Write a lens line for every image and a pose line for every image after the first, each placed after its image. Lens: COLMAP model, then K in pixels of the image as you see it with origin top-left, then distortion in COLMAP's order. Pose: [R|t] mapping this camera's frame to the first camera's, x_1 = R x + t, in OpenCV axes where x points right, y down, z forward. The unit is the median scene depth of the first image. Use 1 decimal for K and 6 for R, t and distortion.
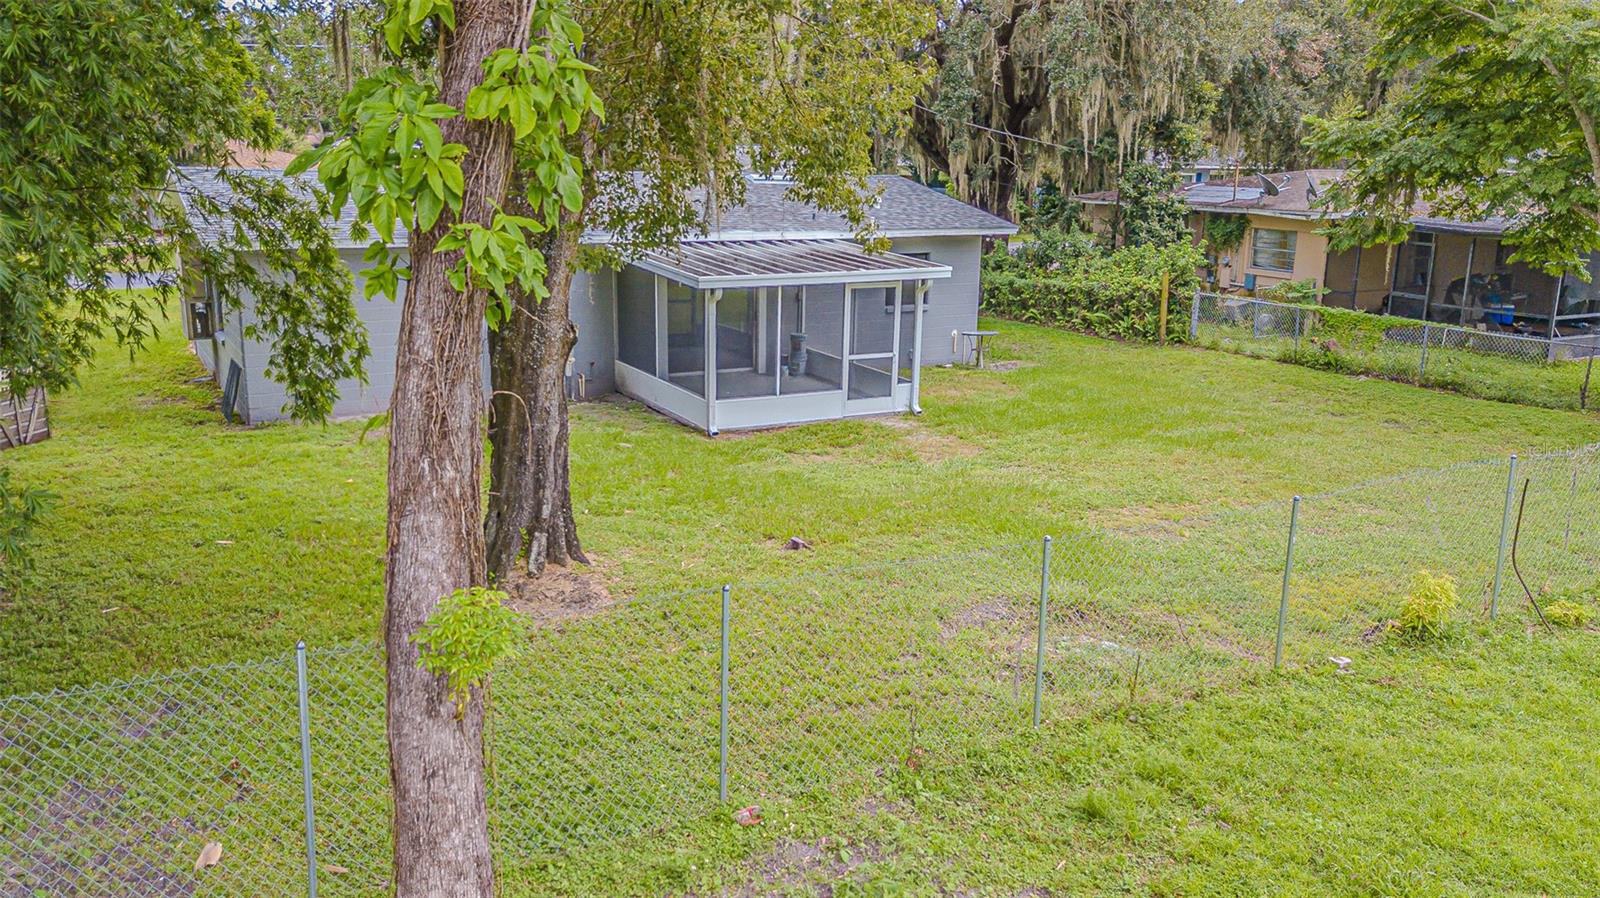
lens RADIAL K [[1239.7, 0, 807.5], [0, 1239.7, 458.7], [0, 0, 1]] dist [0.042991, 0.009624]
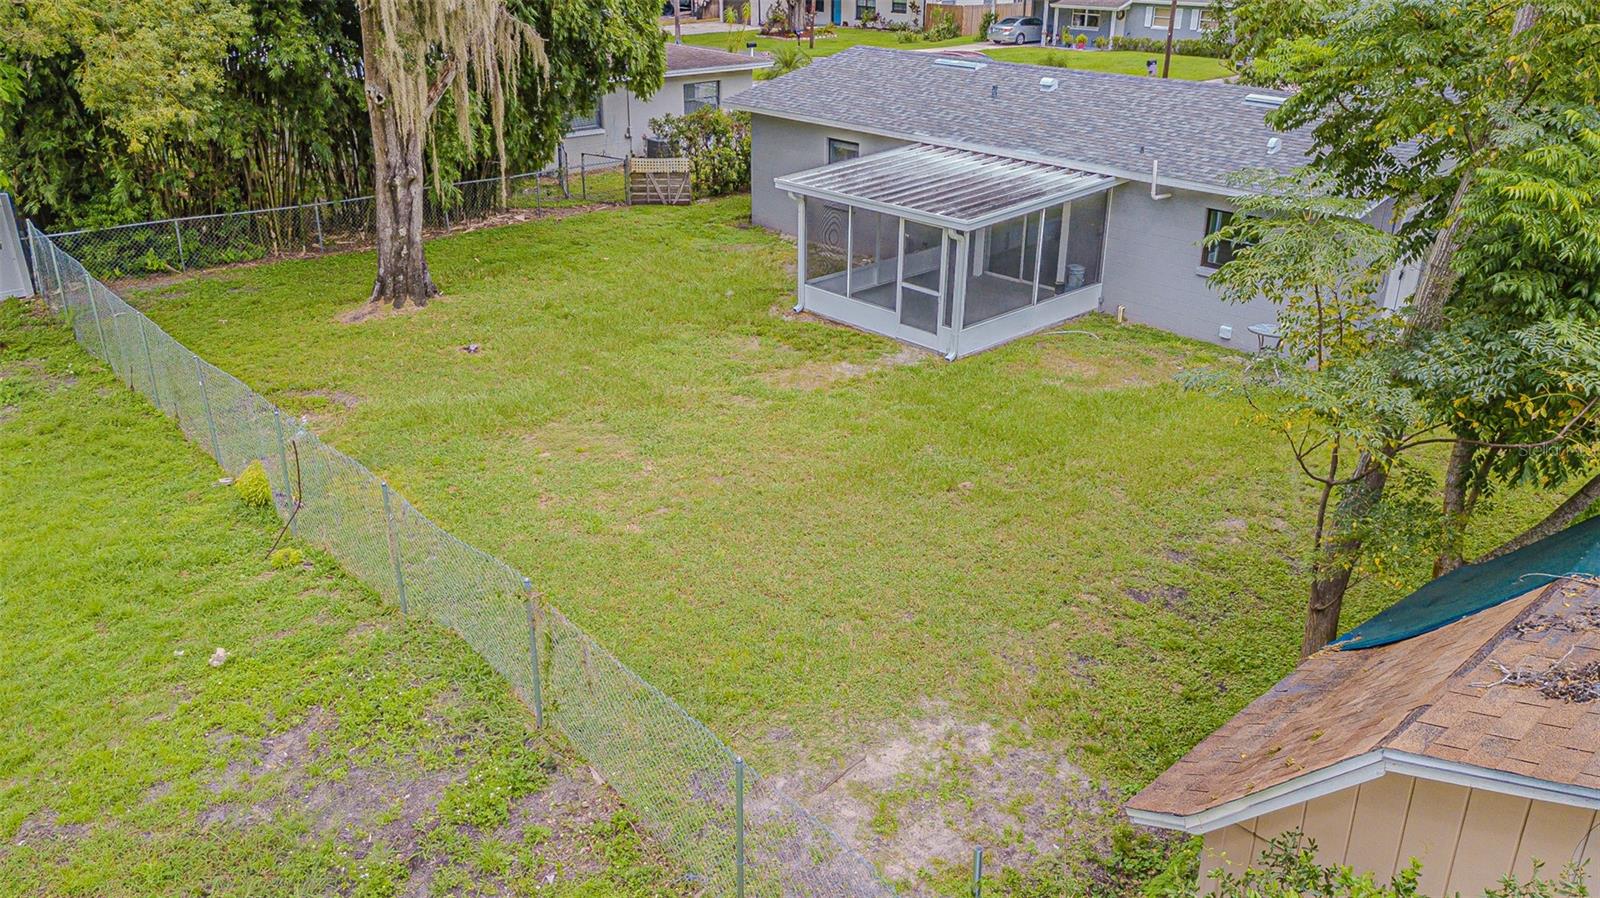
lens RADIAL K [[1239.7, 0, 809.8], [0, 1239.7, 445.2], [0, 0, 1]] dist [0.042991, 0.009624]
pose [[0.258439, 0.372935, -0.891139, 0.994770], [-0.238331, 0.918578, 0.315299, -0.267178], [0.936167, 0.130901, 0.326278, 0.595215]]
